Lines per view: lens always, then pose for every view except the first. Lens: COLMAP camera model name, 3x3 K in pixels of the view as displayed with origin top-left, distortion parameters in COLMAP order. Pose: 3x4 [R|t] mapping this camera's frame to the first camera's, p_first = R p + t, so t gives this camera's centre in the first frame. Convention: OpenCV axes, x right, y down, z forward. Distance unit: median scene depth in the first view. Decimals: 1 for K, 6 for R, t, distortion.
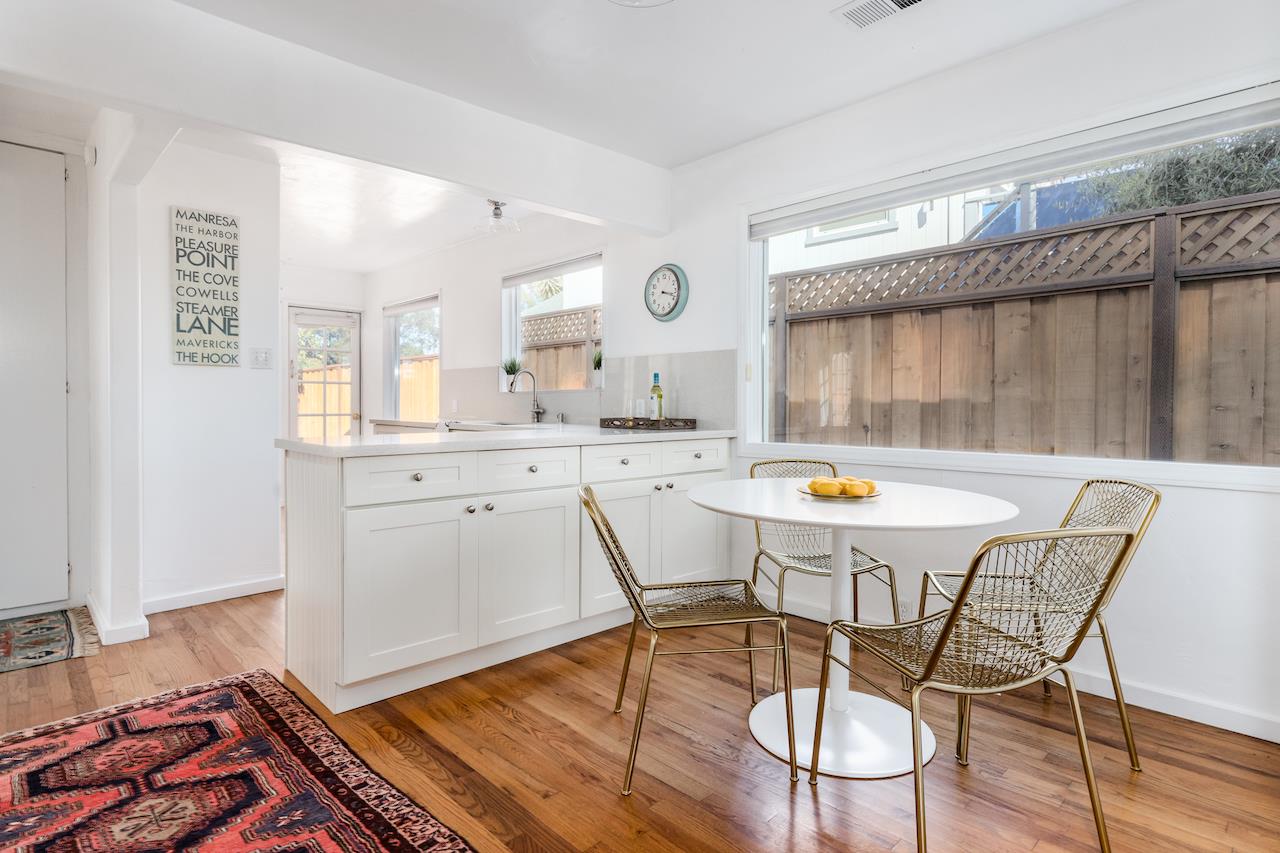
lens RADIAL K [[680.2, 0, 644.9], [0, 680.2, 418.0], [0, 0, 1]] dist [-0.002825, -0.001084]
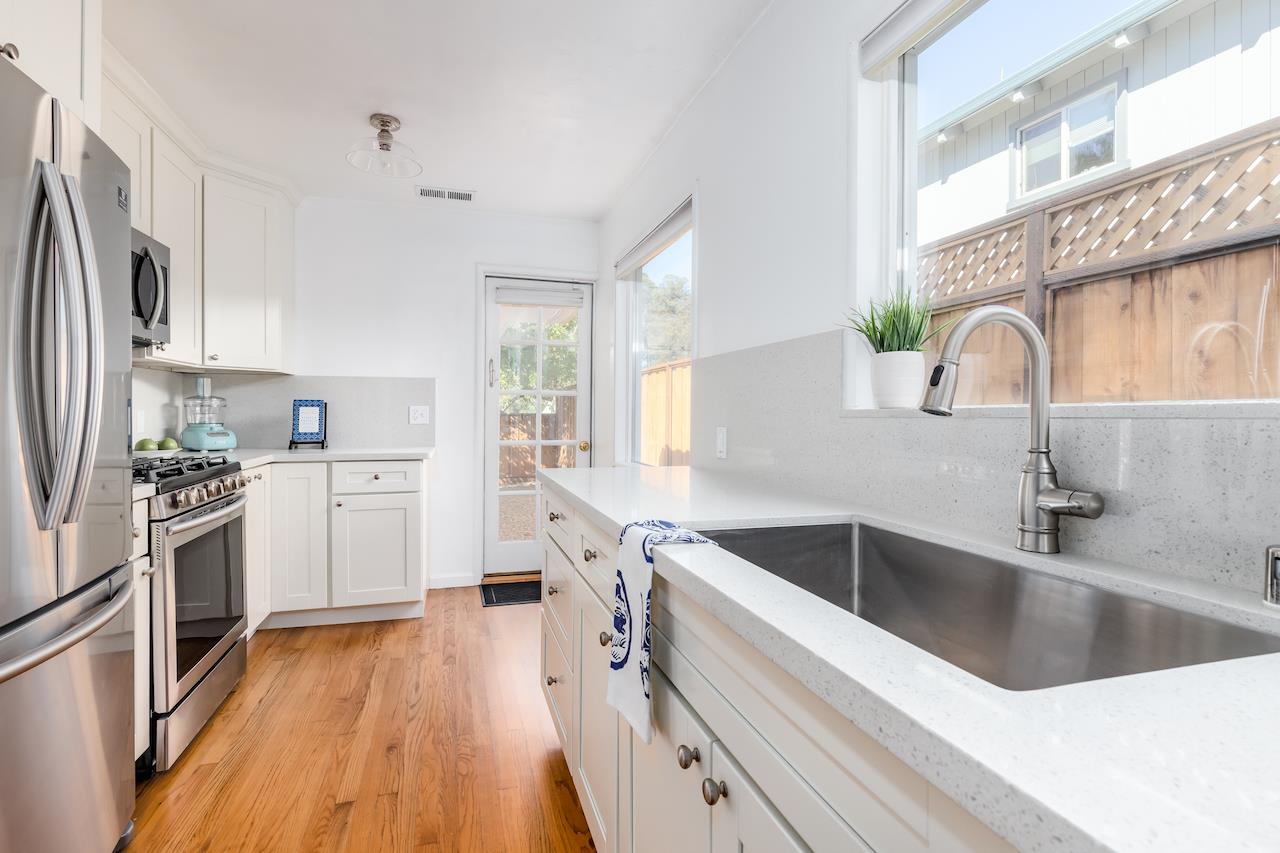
lens RADIAL K [[611.7, 0, 626.9], [0, 611.7, 416.0], [0, 0, 1]] dist [0.000949, 0.000239]
pose [[0.888800, 0.007516, -0.458233, -0.251993], [-0.016224, 0.999755, -0.015070, -0.042251], [0.458007, 0.020828, 0.888704, 1.018044]]
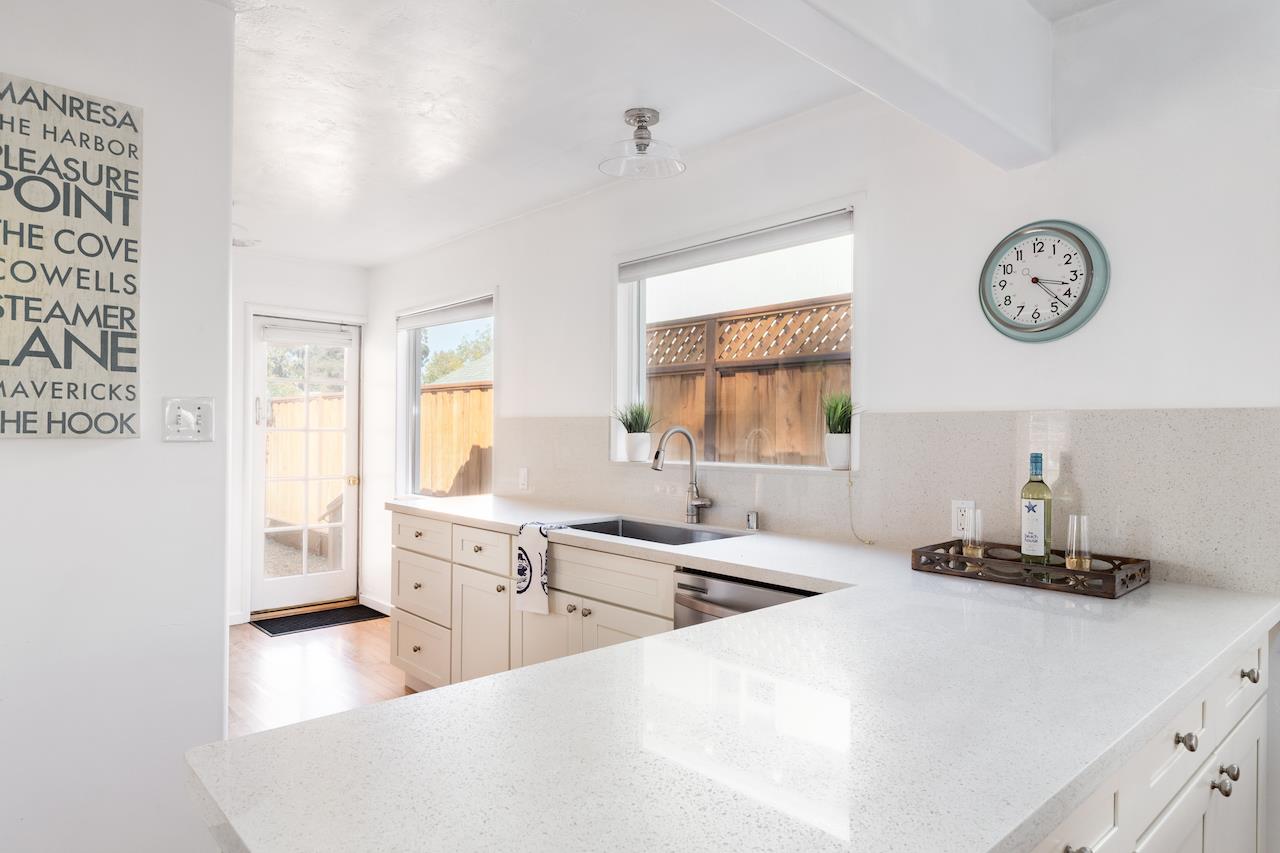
lens RADIAL K [[763.3, 0, 639.1], [0, 763.3, 433.0], [0, 0, 1]] dist [0.003050, 0.000335]
pose [[0.999808, 0.004921, -0.018988, -0.258063], [-0.005230, 0.999854, -0.016270, -0.074492], [0.018905, 0.016366, 0.999687, 0.505555]]
